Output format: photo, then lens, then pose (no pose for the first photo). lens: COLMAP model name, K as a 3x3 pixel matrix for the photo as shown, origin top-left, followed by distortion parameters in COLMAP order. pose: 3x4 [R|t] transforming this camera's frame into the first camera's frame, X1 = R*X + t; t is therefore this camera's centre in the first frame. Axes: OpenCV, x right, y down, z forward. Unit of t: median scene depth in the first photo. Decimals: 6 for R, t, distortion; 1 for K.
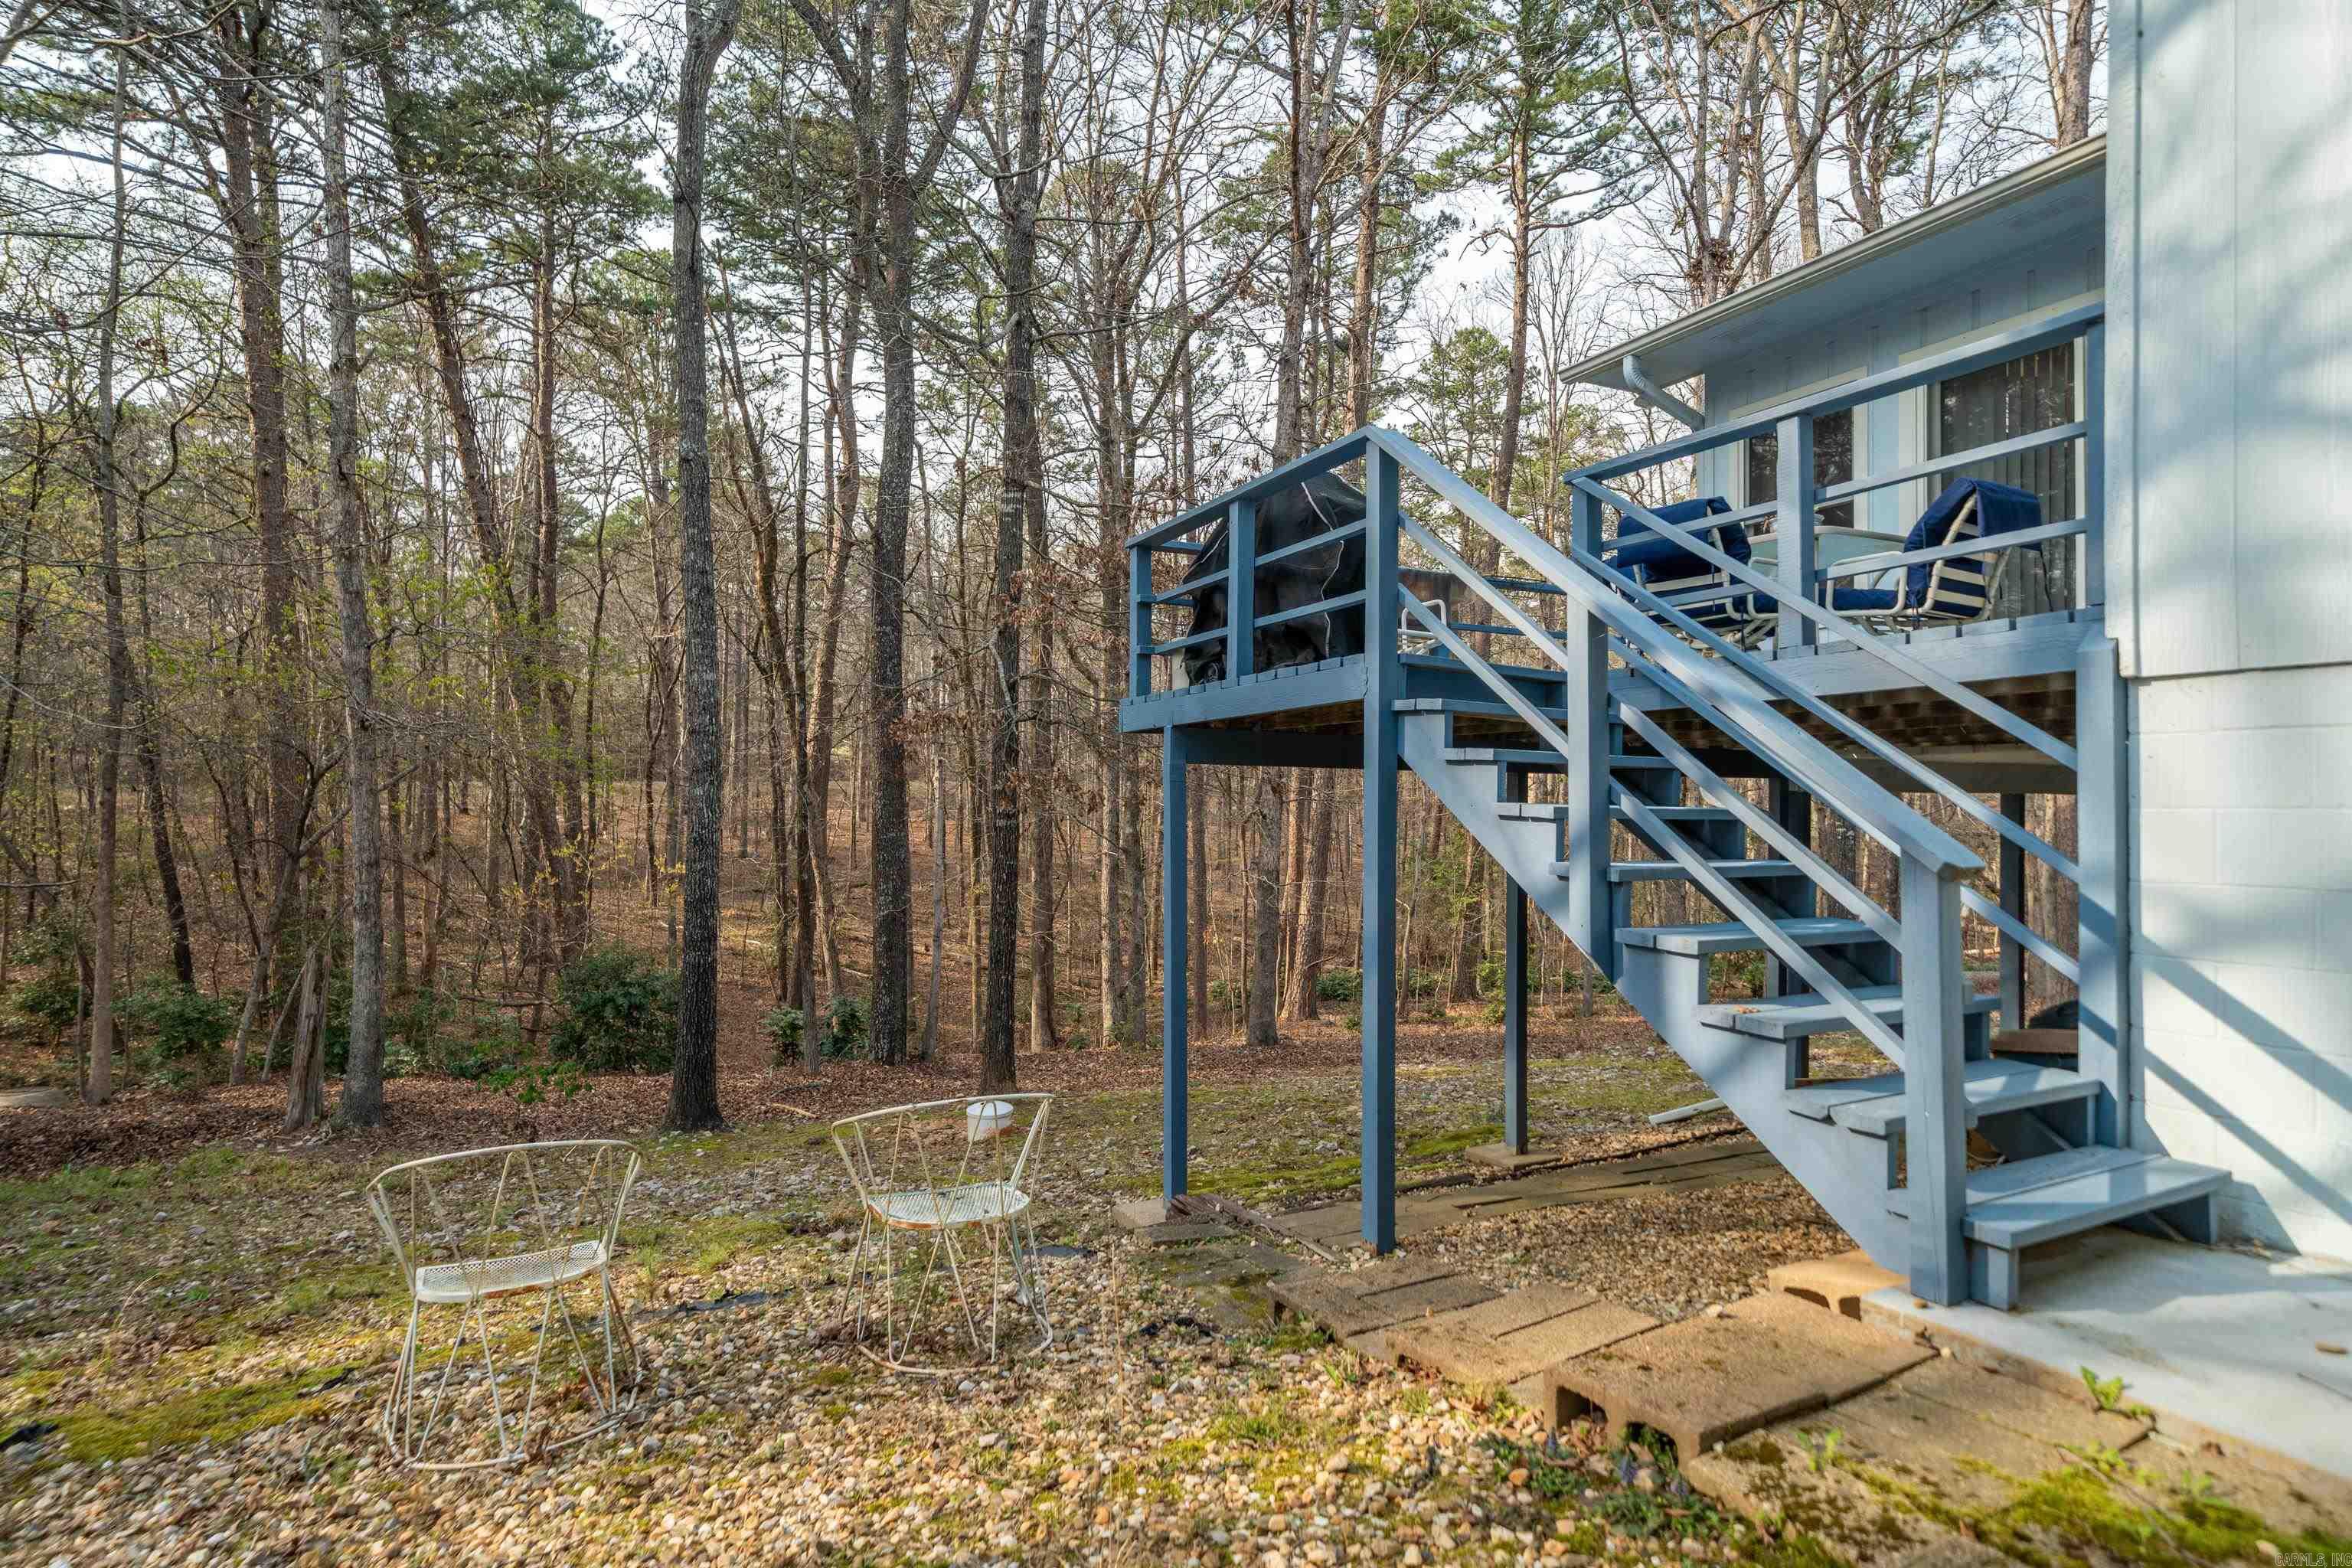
lens RADIAL K [[1213.0, 0, 1185.9], [0, 1213.0, 792.6], [0, 0, 1]] dist [-0.001339, -0.000181]
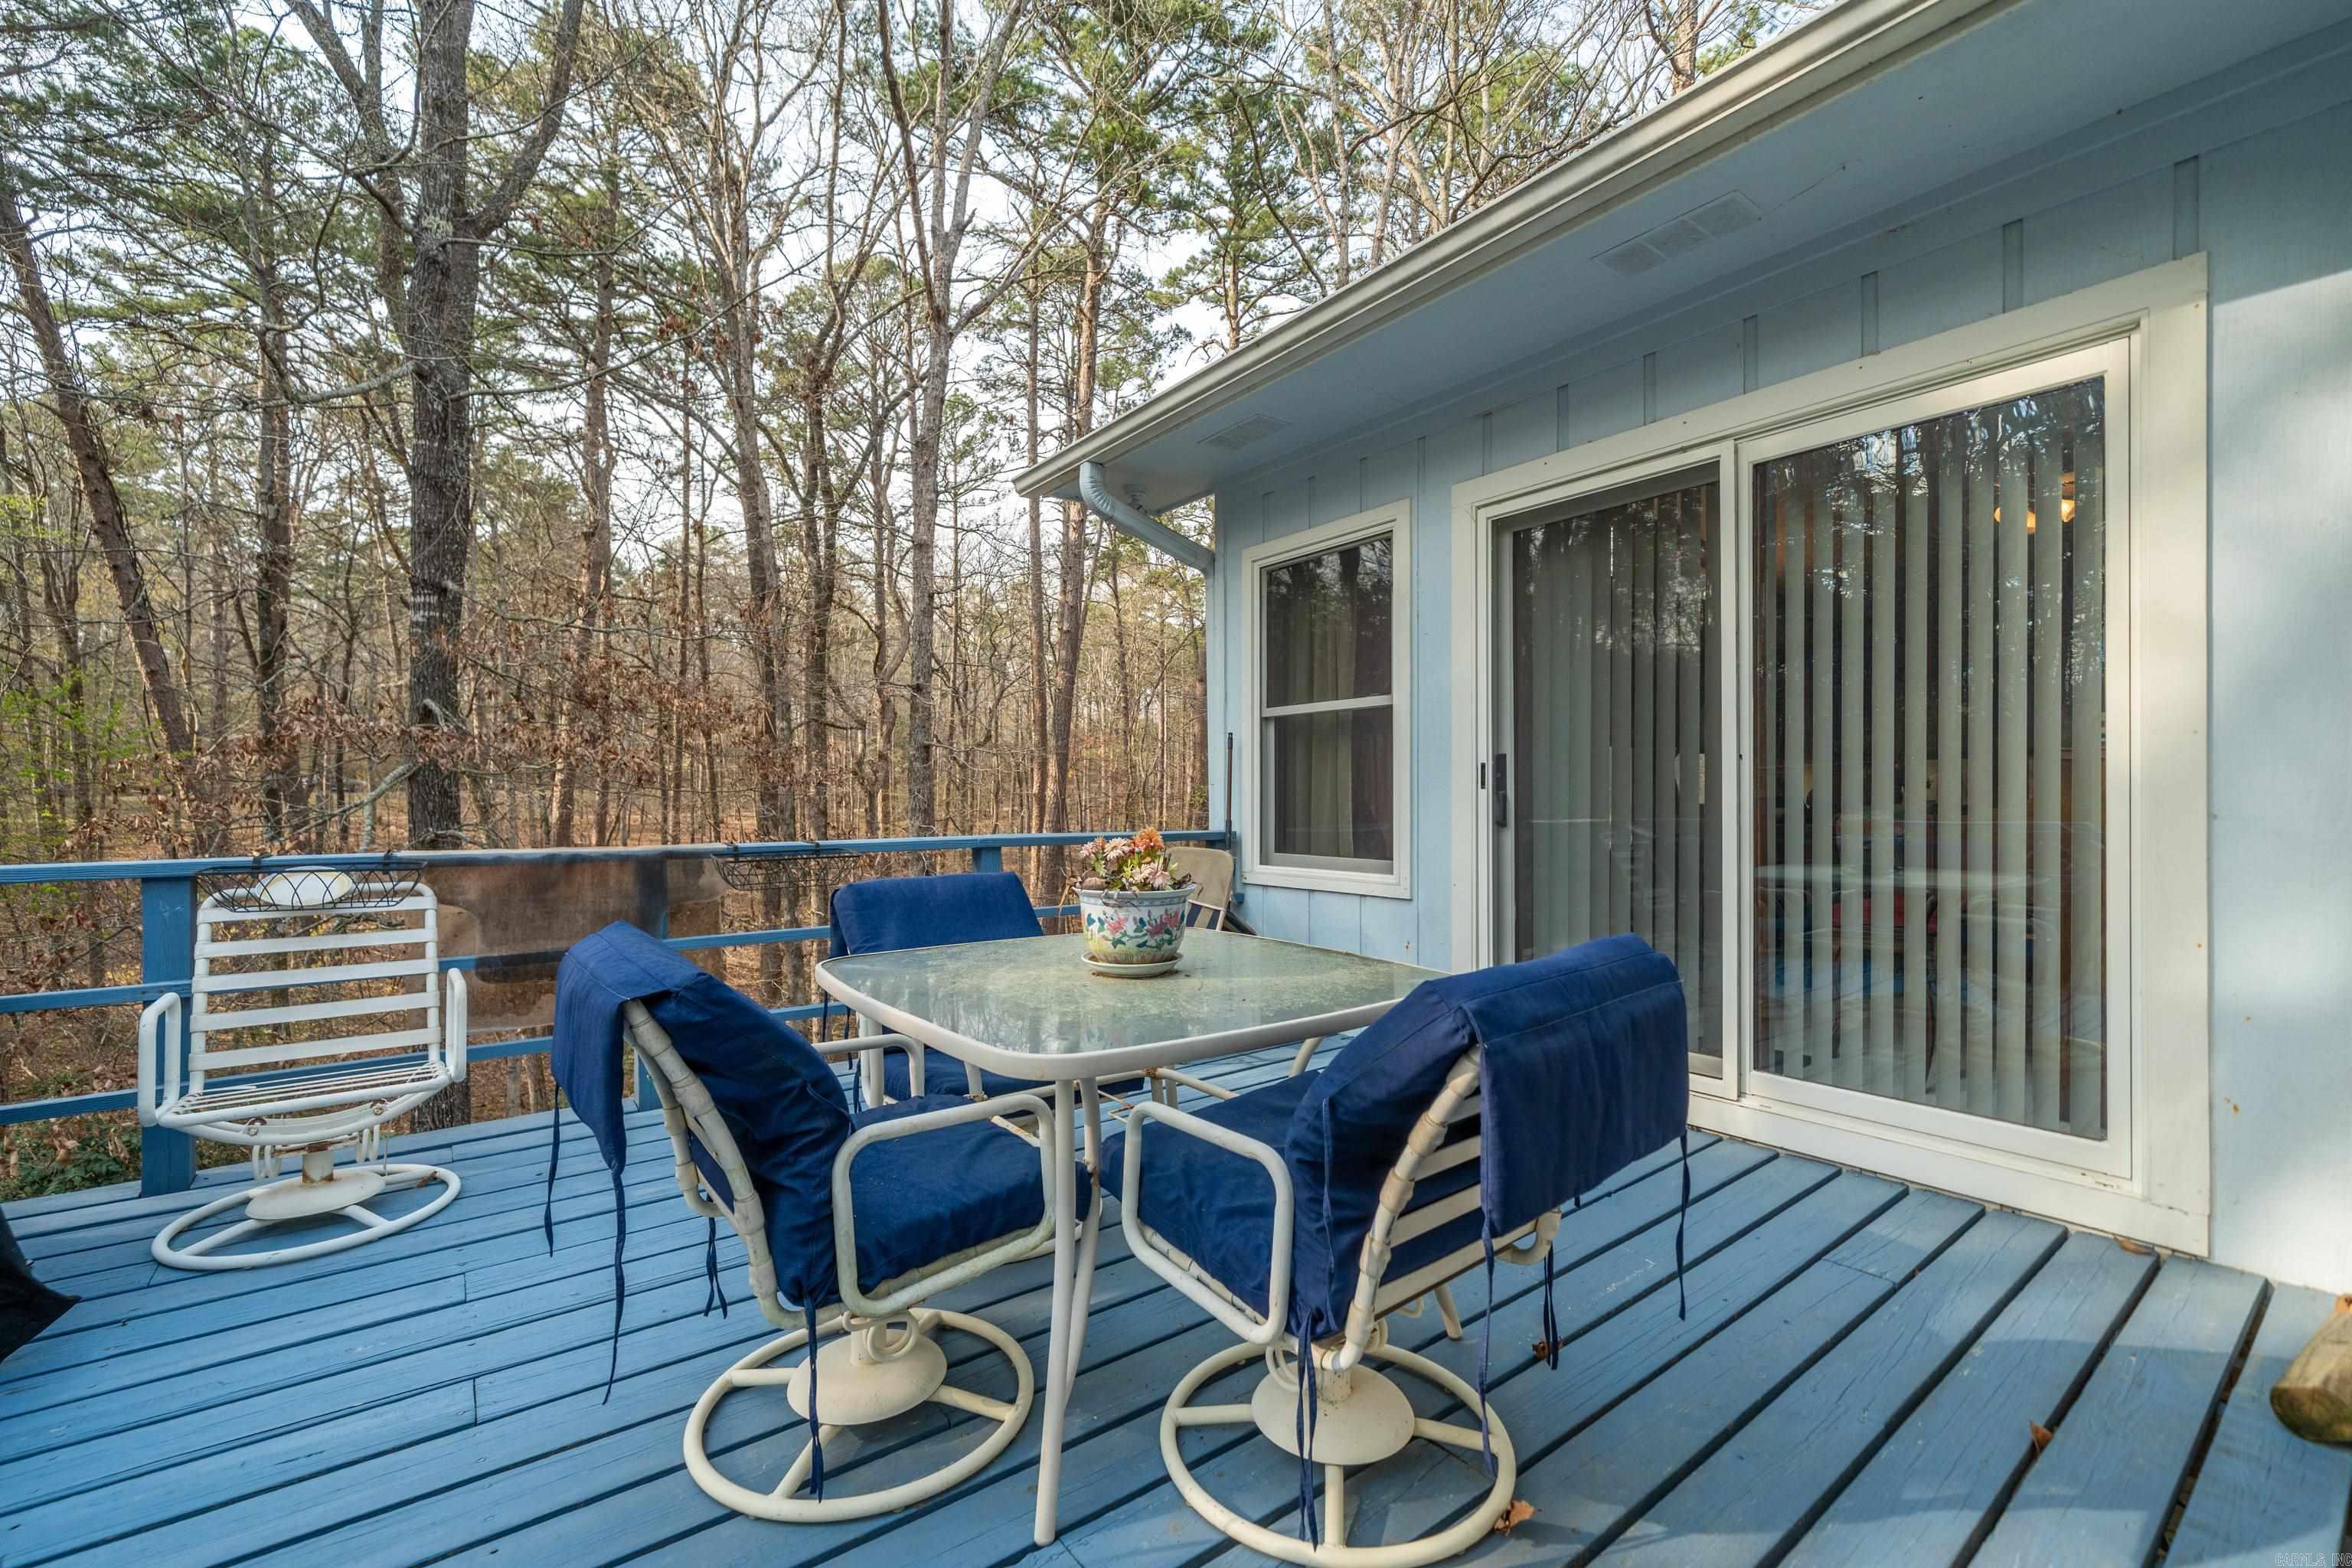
lens RADIAL K [[955.5, 0, 1167.9], [0, 955.5, 785.1], [0, 0, 1]] dist [-0.000719, -0.000004]
pose [[0.987868, -0.004383, 0.155234, 0.068728], [0.004257, 0.999990, 0.001145, -0.038490], [-0.155237, -0.000470, 0.987877, 0.099625]]
